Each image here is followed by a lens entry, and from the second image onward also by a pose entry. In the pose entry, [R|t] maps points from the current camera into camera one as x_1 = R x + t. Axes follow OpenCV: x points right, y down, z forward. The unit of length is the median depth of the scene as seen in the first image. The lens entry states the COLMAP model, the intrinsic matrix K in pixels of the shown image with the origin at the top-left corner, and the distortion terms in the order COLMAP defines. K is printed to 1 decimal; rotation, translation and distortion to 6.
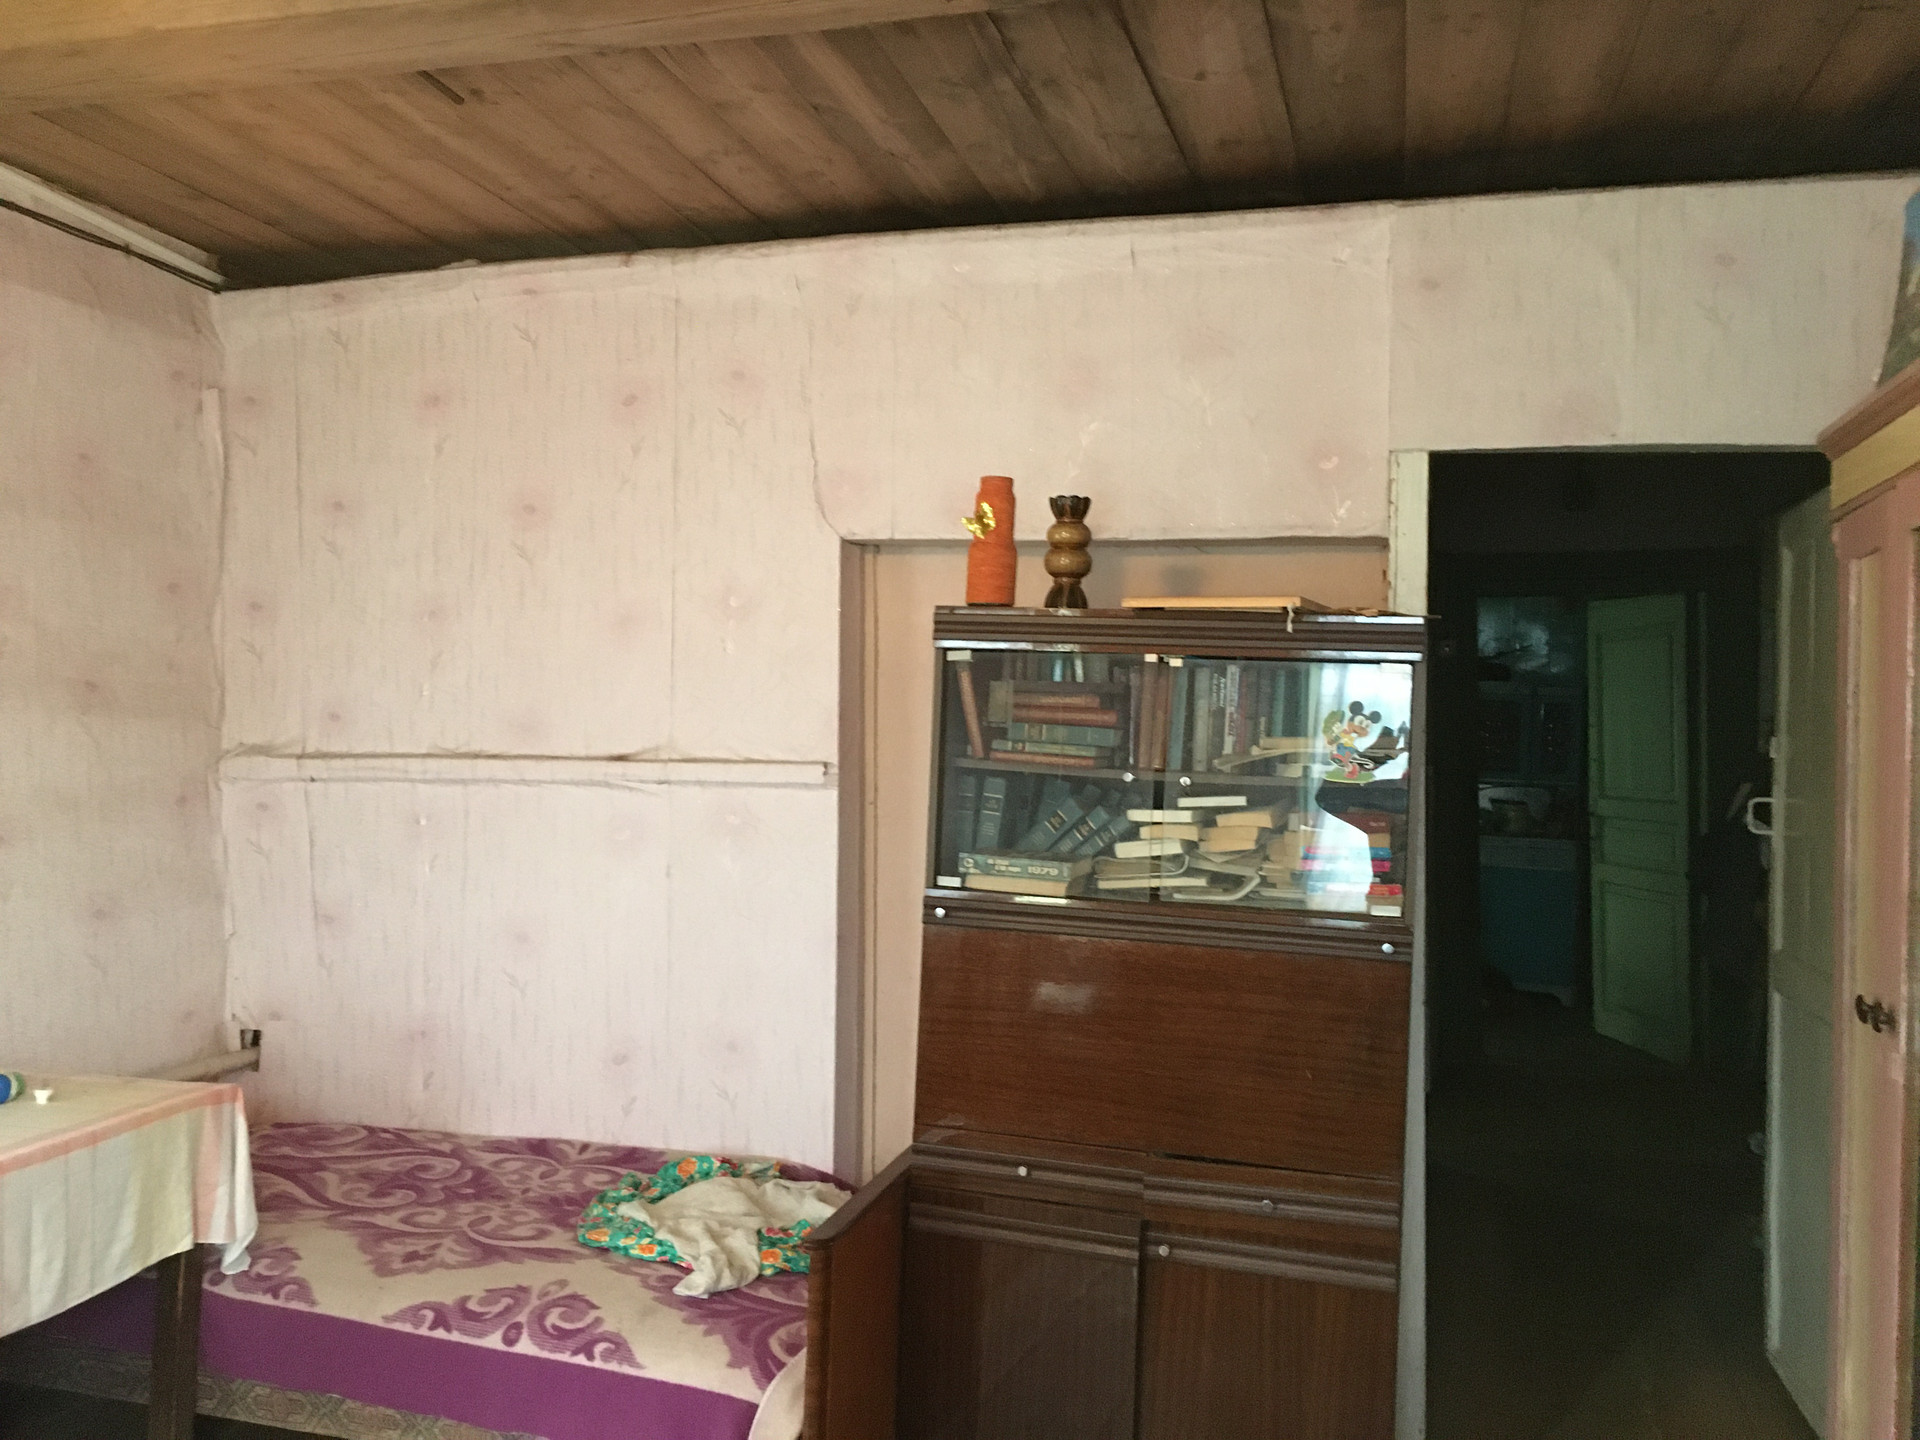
lens RADIAL K [[1617.4, 0, 965.4], [0, 1617.4, 711.5], [0, 0, 1]] dist [0.081224, -0.110673]
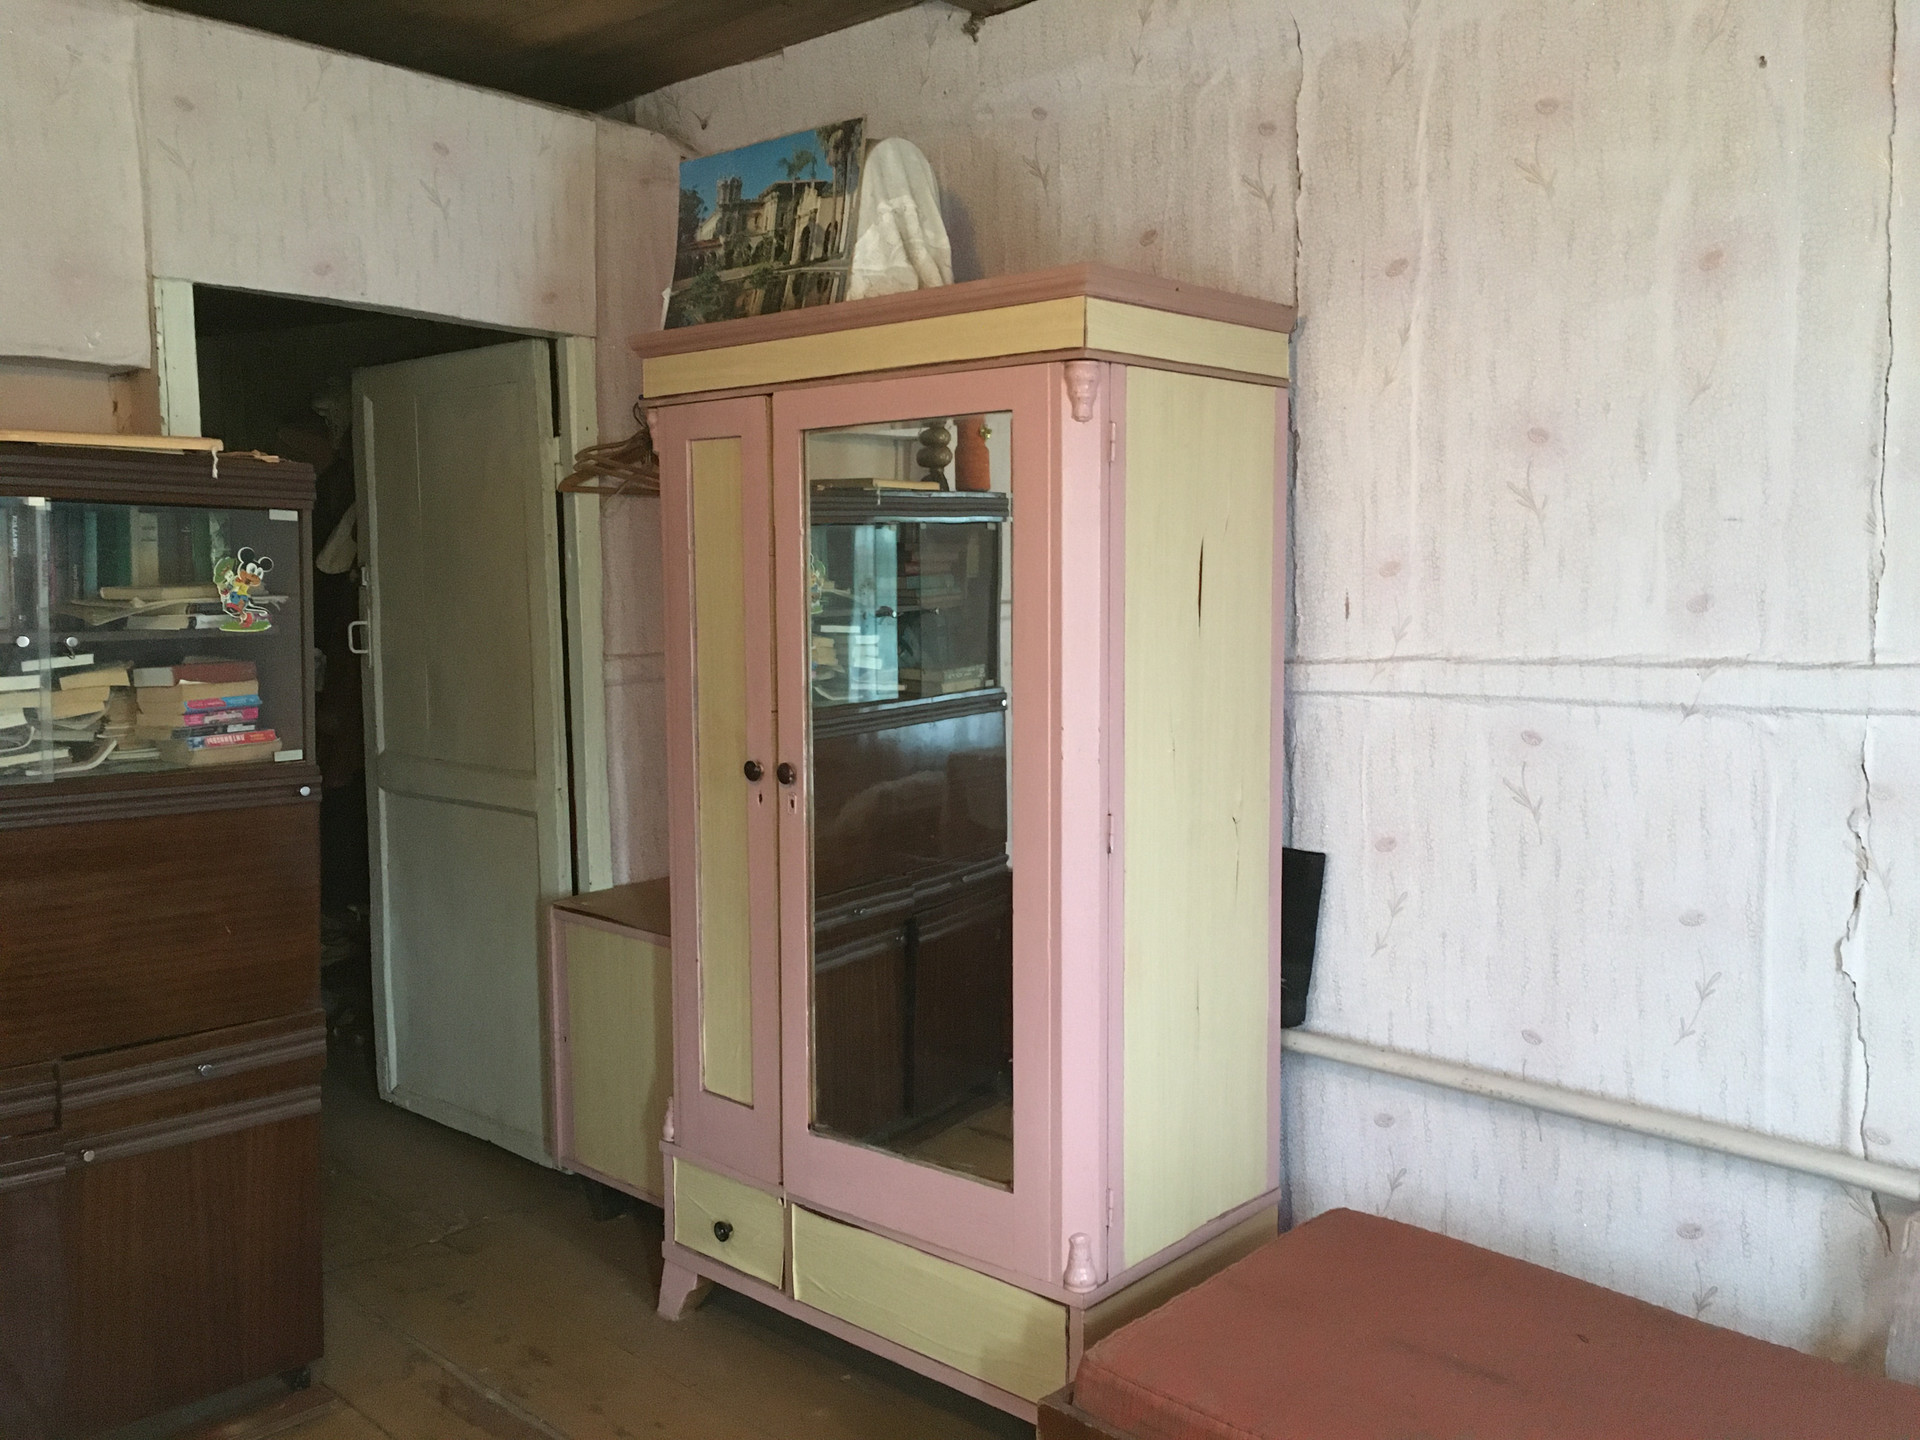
lens RADIAL K [[1617.4, 0, 965.4], [0, 1617.4, 711.5], [0, 0, 1]] dist [0.081224, -0.110673]
pose [[0.447492, -0.107335, 0.887823, -0.407902], [0.001431, 0.992856, 0.119312, -0.023307], [-0.894287, -0.052121, 0.444448, 0.149901]]
